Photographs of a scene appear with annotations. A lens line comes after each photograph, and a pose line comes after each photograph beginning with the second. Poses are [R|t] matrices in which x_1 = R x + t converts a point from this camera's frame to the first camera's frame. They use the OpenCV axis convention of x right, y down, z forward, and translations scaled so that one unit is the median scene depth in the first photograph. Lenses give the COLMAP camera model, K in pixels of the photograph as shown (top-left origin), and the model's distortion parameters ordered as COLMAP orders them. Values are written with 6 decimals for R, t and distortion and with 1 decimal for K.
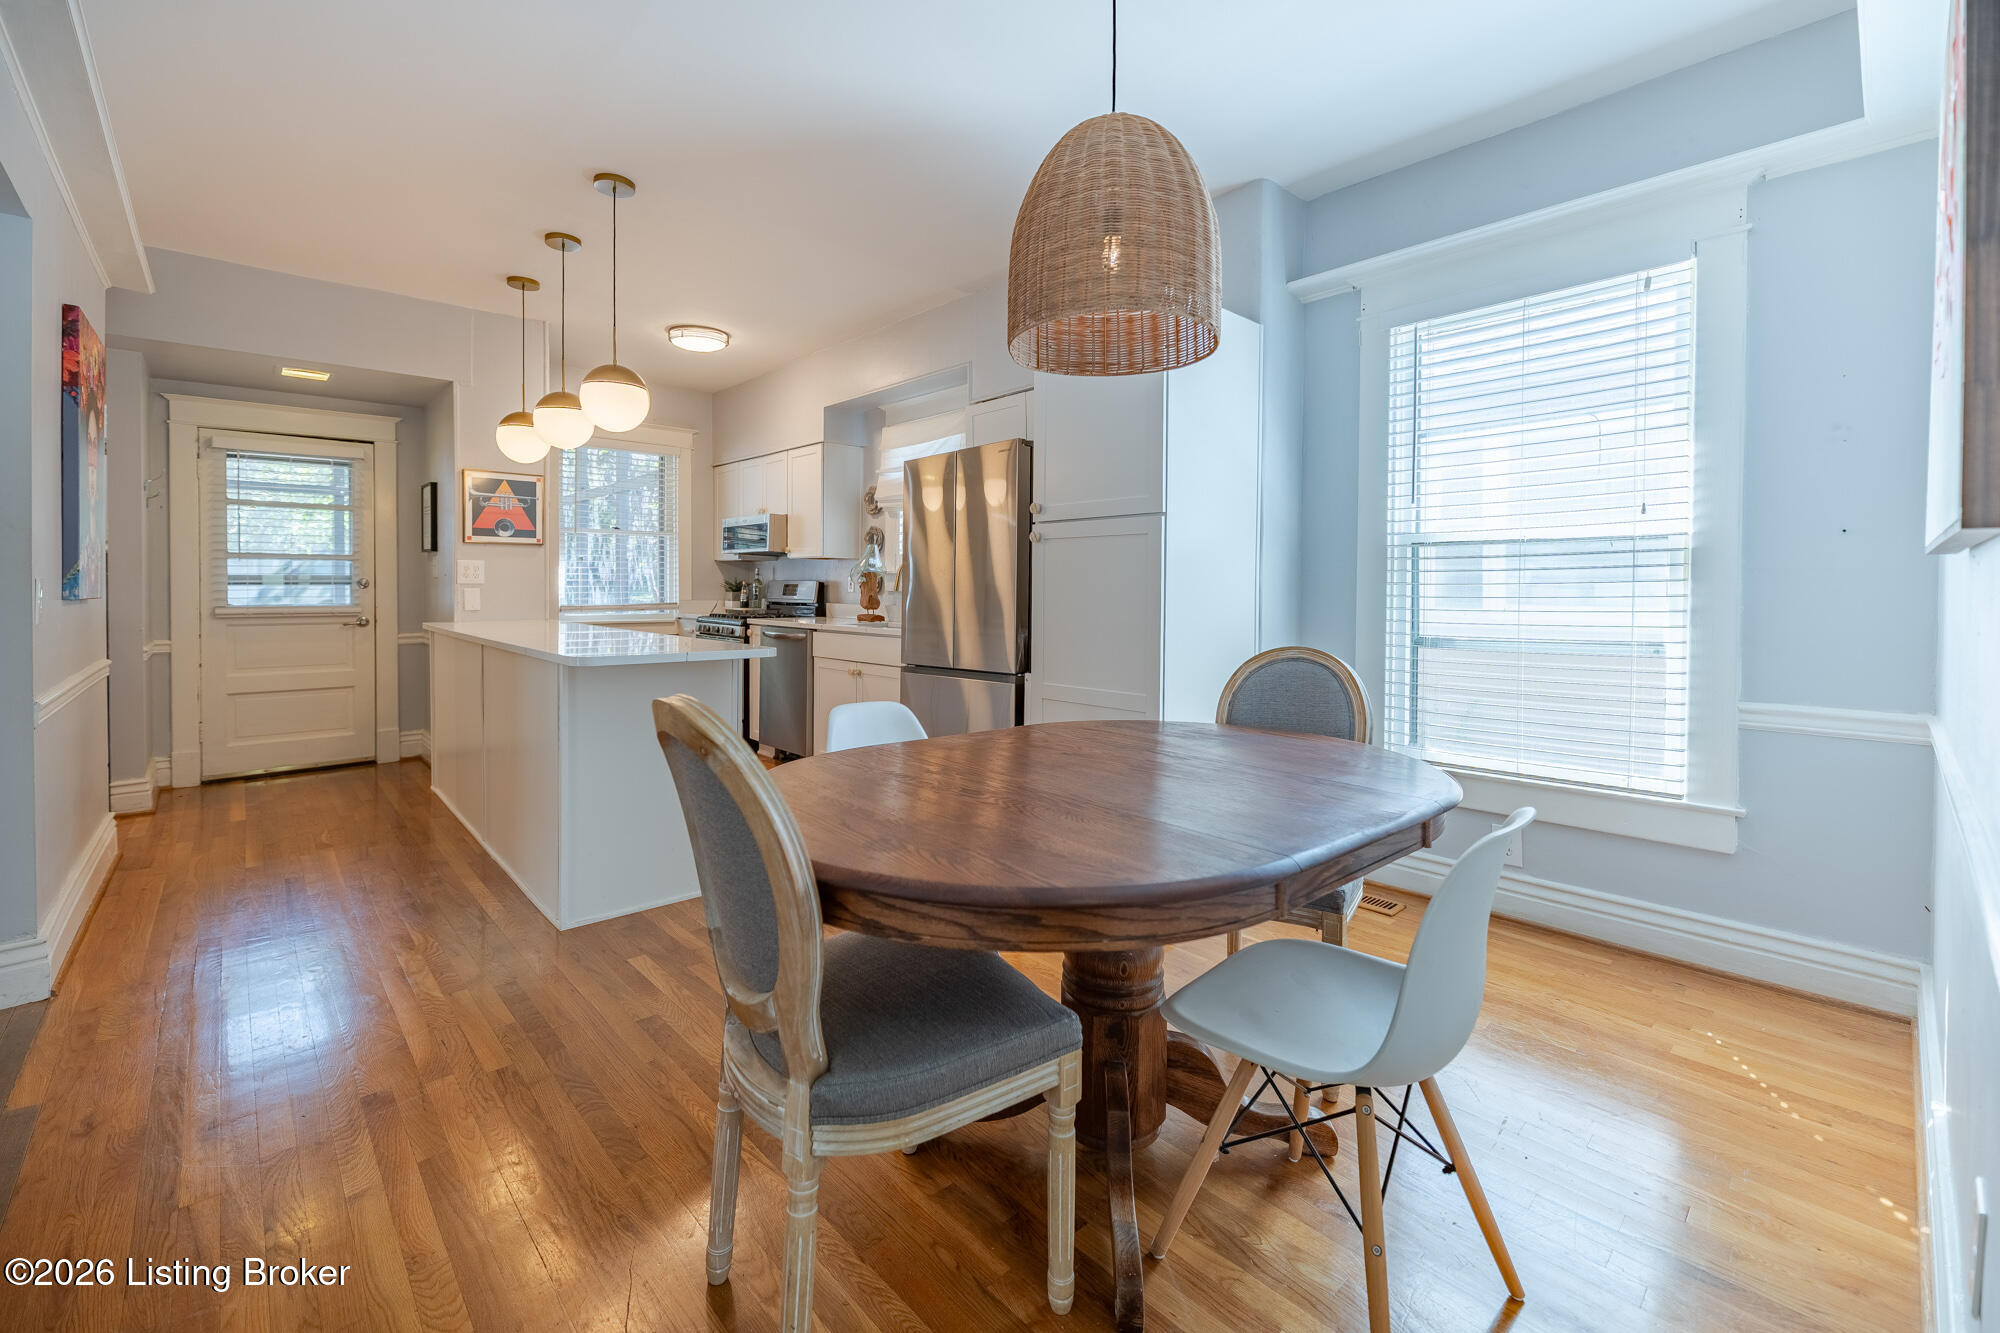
lens RADIAL K [[831.5, 0, 995.7], [0, 831.5, 600.2], [0, 0, 1]] dist [-0.000677, 0.000178]
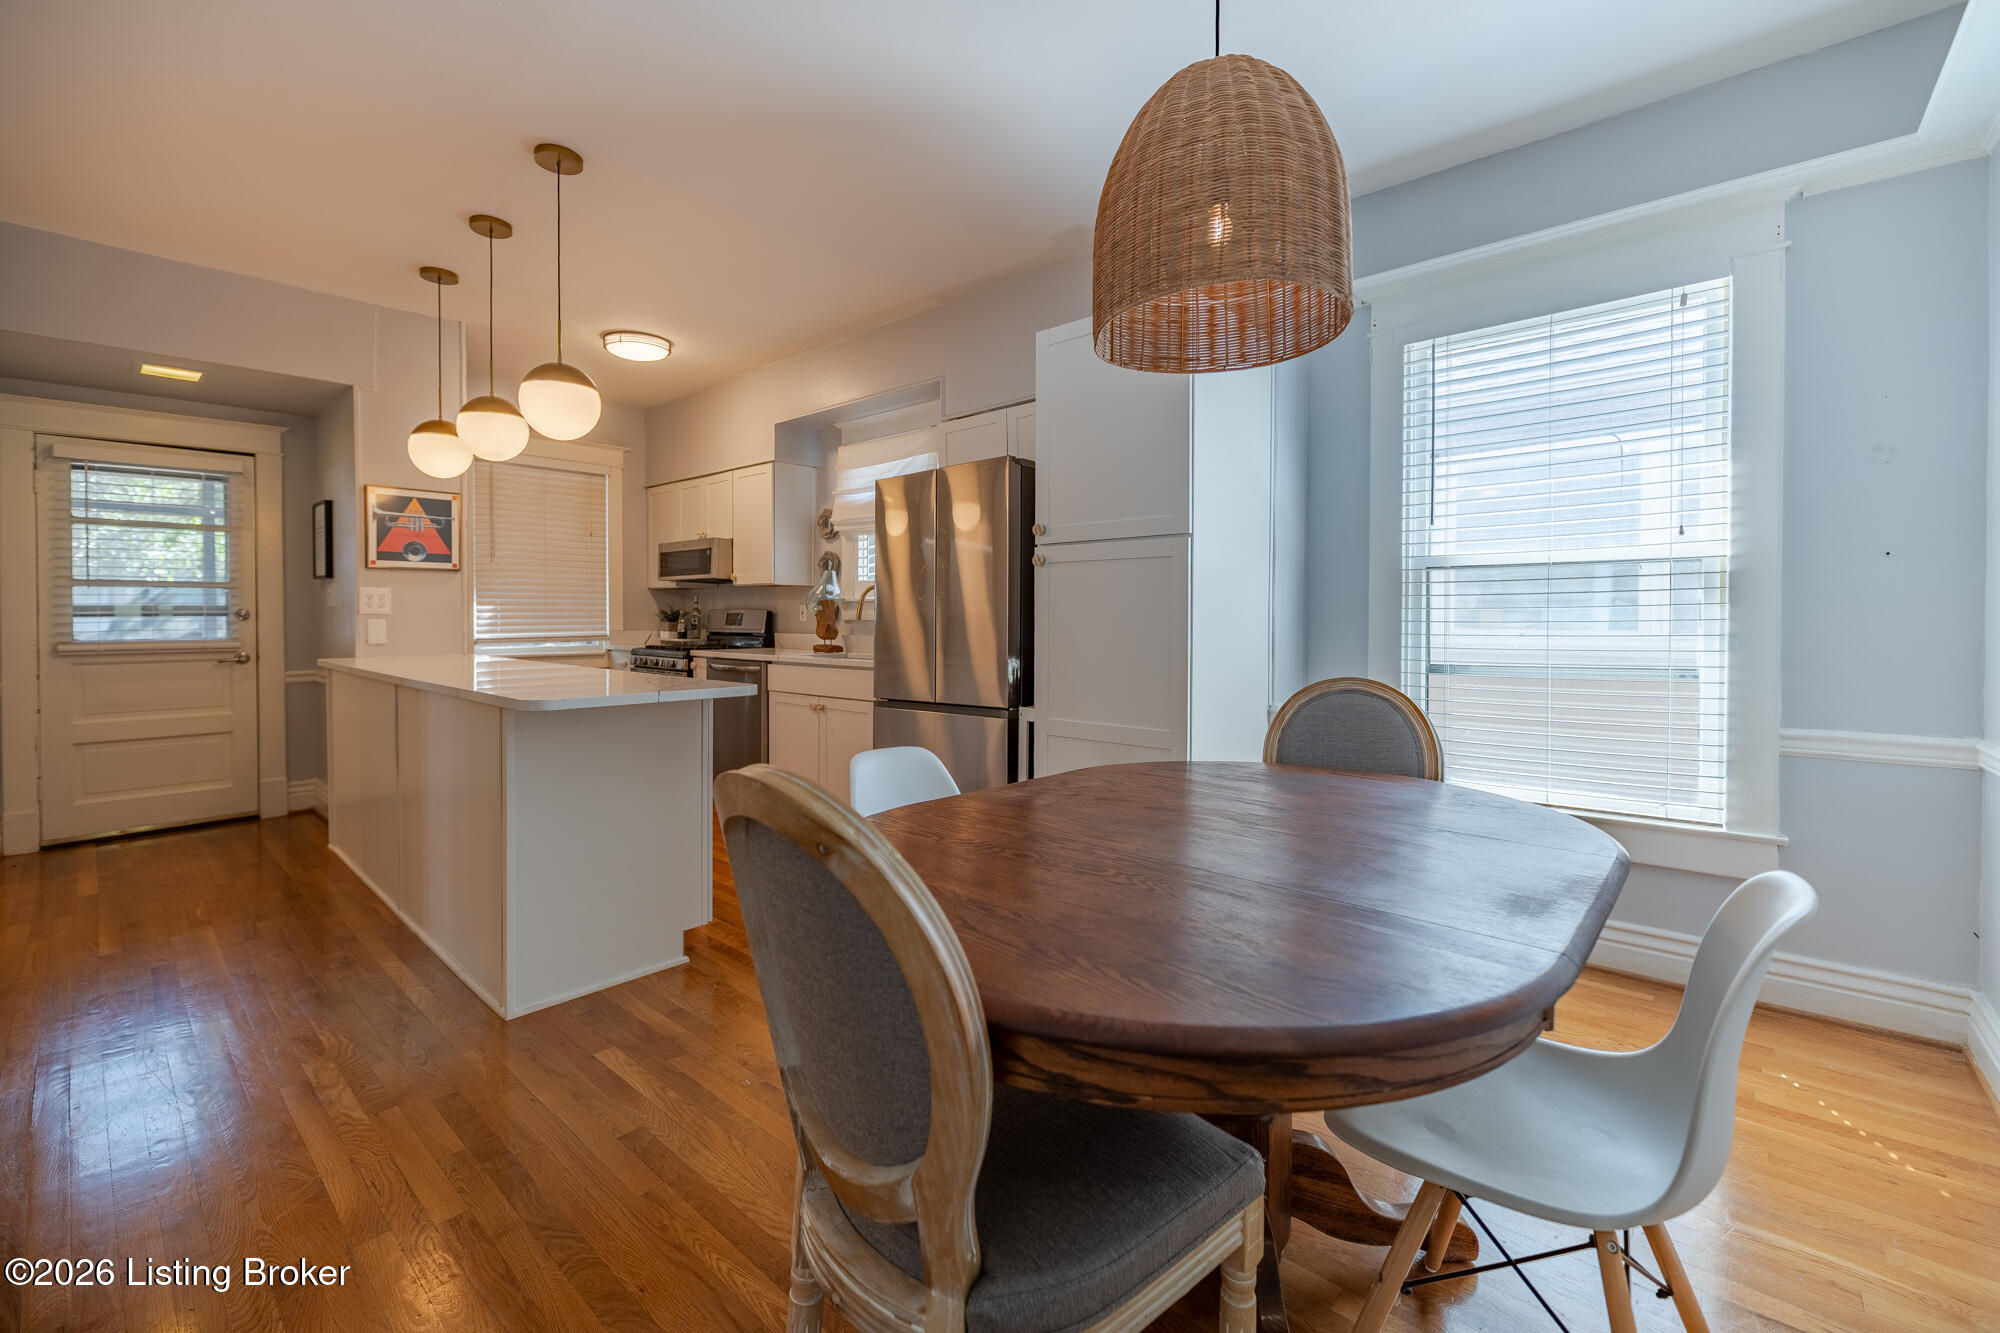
lens RADIAL K [[829.6, 0, 1005.1], [0, 829.6, 625.5], [0, 0, 1]] dist [-0.001384, -0.000972]
pose [[0.995009, -0.006622, 0.099563, -0.093316], [0.006889, 0.999974, -0.002334, -0.002136], [-0.099545, 0.003008, 0.995029, 0.098771]]
